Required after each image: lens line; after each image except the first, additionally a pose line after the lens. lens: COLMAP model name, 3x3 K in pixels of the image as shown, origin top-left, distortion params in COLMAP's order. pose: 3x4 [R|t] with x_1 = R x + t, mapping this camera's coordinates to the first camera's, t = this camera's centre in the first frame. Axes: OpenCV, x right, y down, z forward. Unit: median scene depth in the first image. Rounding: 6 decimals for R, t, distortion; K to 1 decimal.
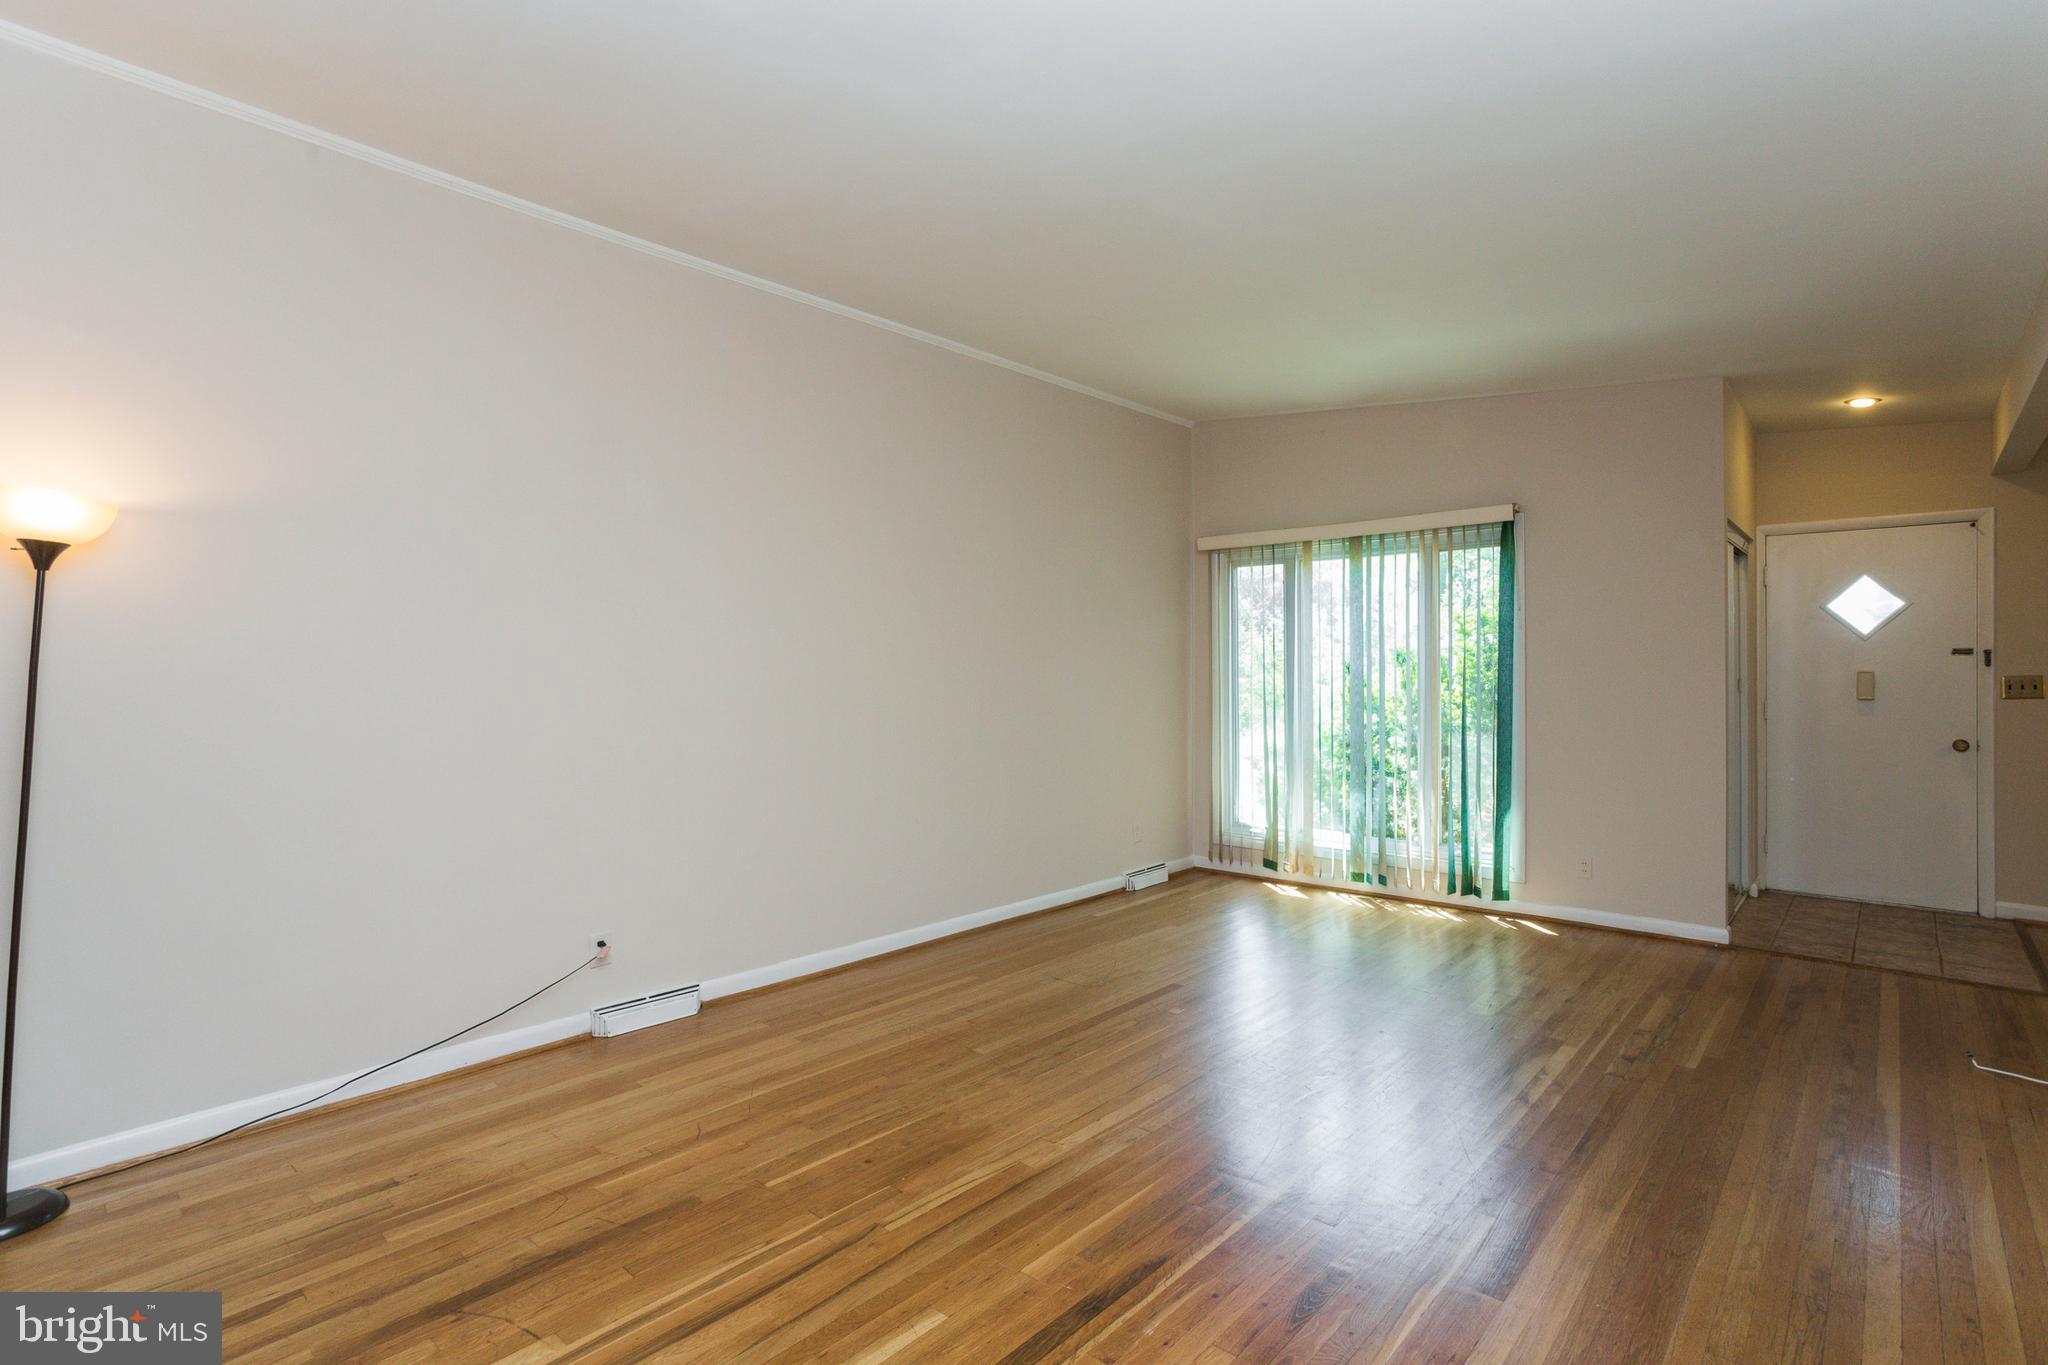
lens RADIAL K [[991.4, 0, 1090.7], [0, 991.4, 678.5], [0, 0, 1]] dist [-0.015864, 0.001637]
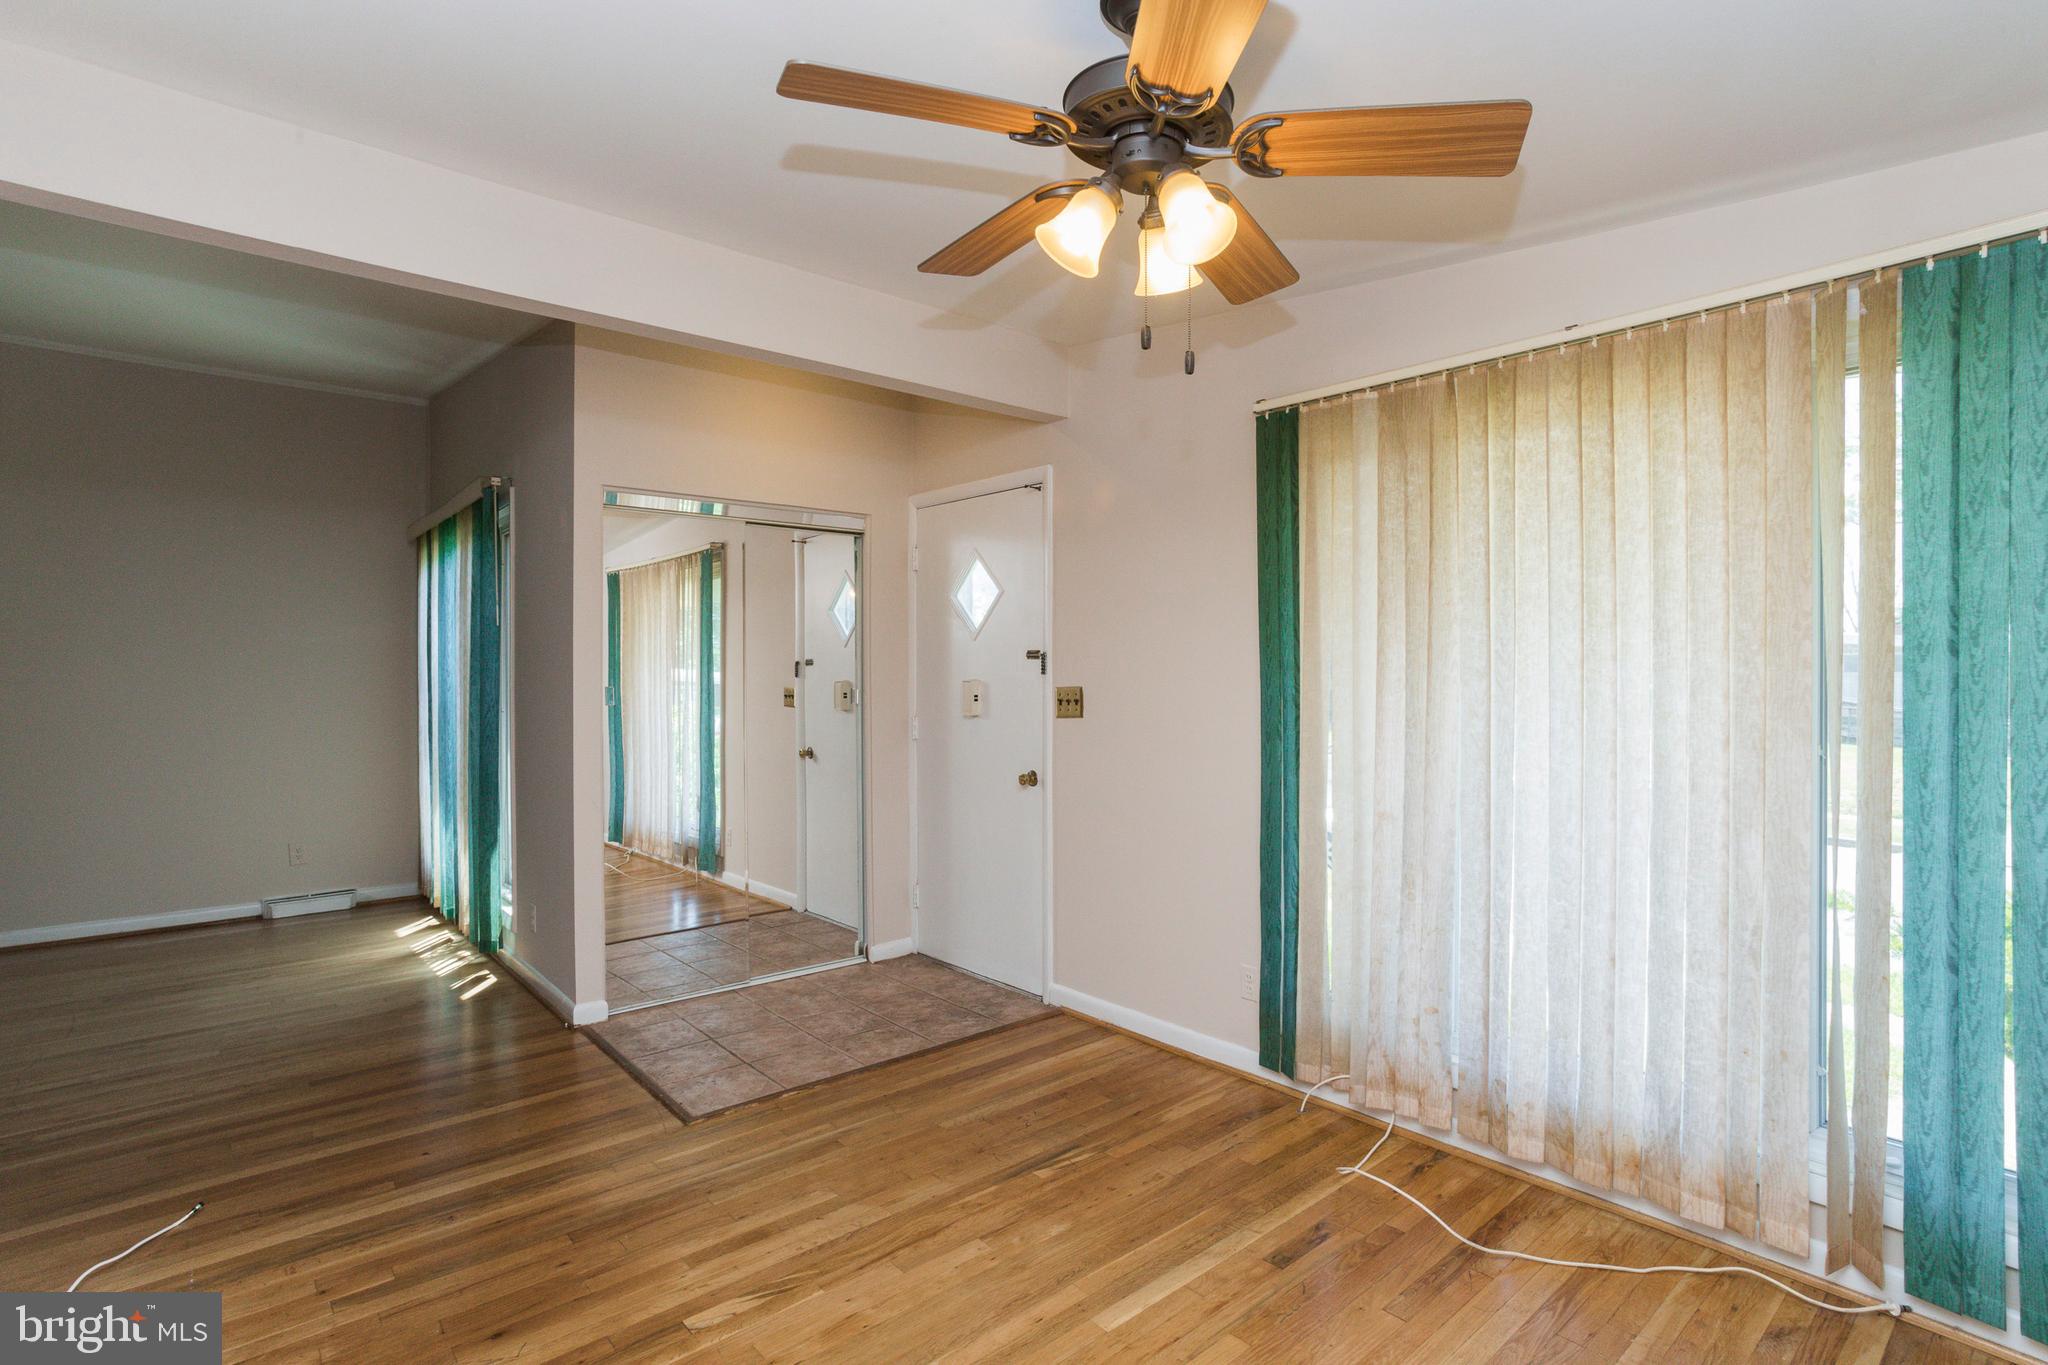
lens RADIAL K [[991.4, 0, 1090.7], [0, 991.4, 678.5], [0, 0, 1]] dist [-0.015864, 0.001637]
pose [[0.991881, 0.000212, -0.127171, 1.174357], [-0.000310, 1.000000, -0.000753, -0.009696], [0.127171, 0.000786, 0.991881, 0.254214]]
